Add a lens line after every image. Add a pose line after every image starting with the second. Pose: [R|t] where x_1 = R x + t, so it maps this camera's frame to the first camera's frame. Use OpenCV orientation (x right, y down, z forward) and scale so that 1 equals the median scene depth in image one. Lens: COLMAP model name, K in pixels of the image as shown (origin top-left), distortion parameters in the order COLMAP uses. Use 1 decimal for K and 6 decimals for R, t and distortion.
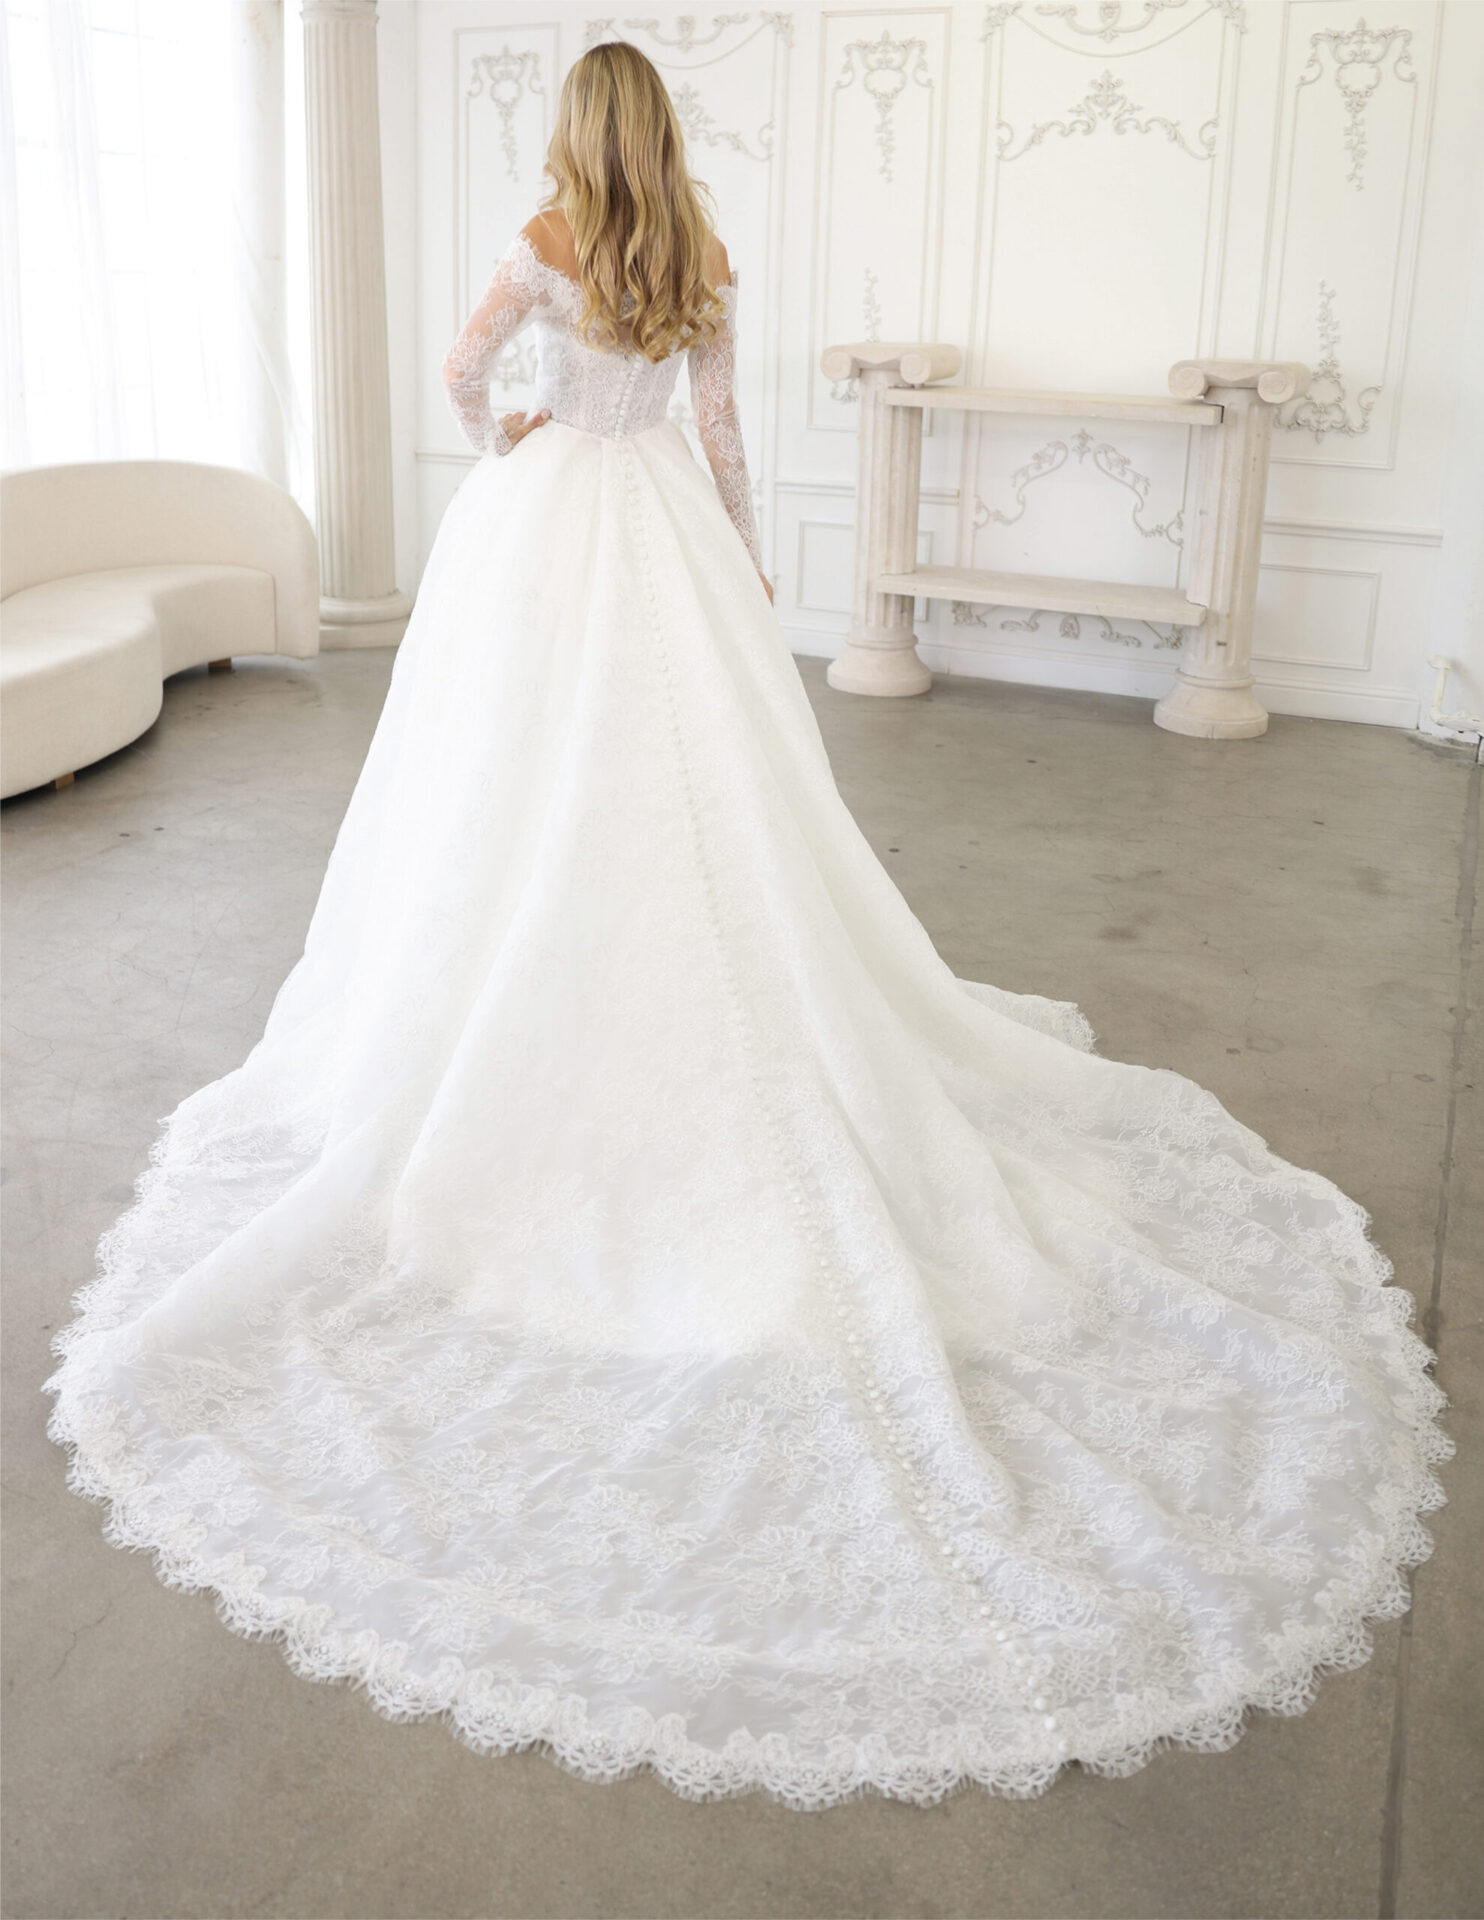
lens RADIAL K [[1694.9, 0, 698.9], [0, 1694.9, 686.4], [0, 0, 1]] dist [-0.111953, 0.106333]
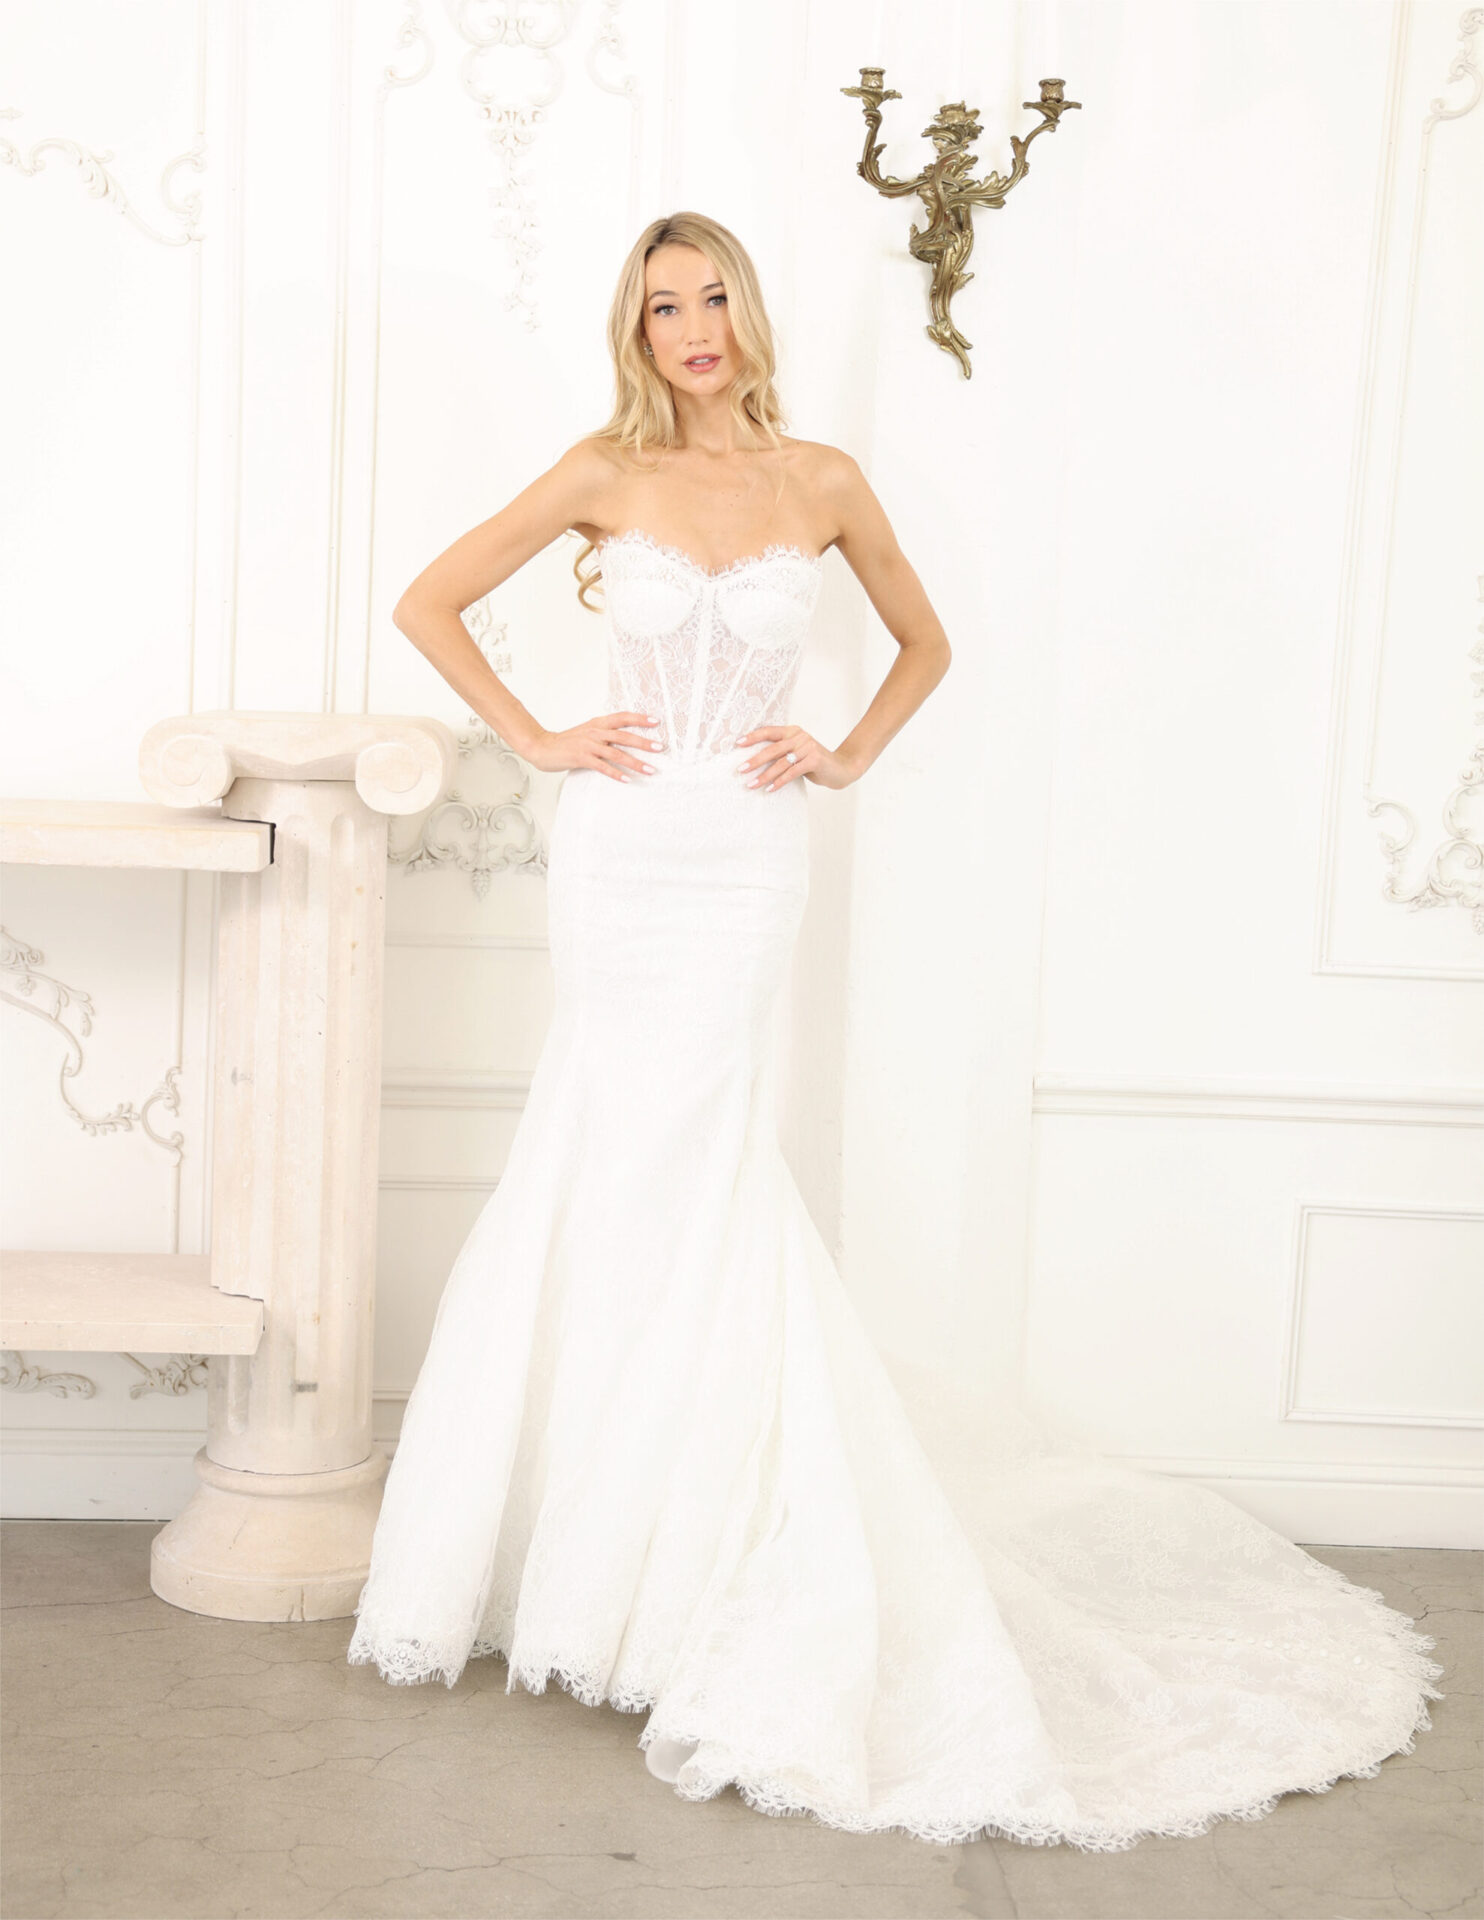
lens RADIAL K [[3088.7, 0, 778.2], [0, 3088.7, 944.7], [0, 0, 1]] dist [0.073857, 0.049142]
pose [[0.869324, -0.040507, 0.492580, 0.038294], [0.096696, 0.991315, -0.089131, -0.053626], [-0.484692, 0.125114, 0.865691, 0.260120]]
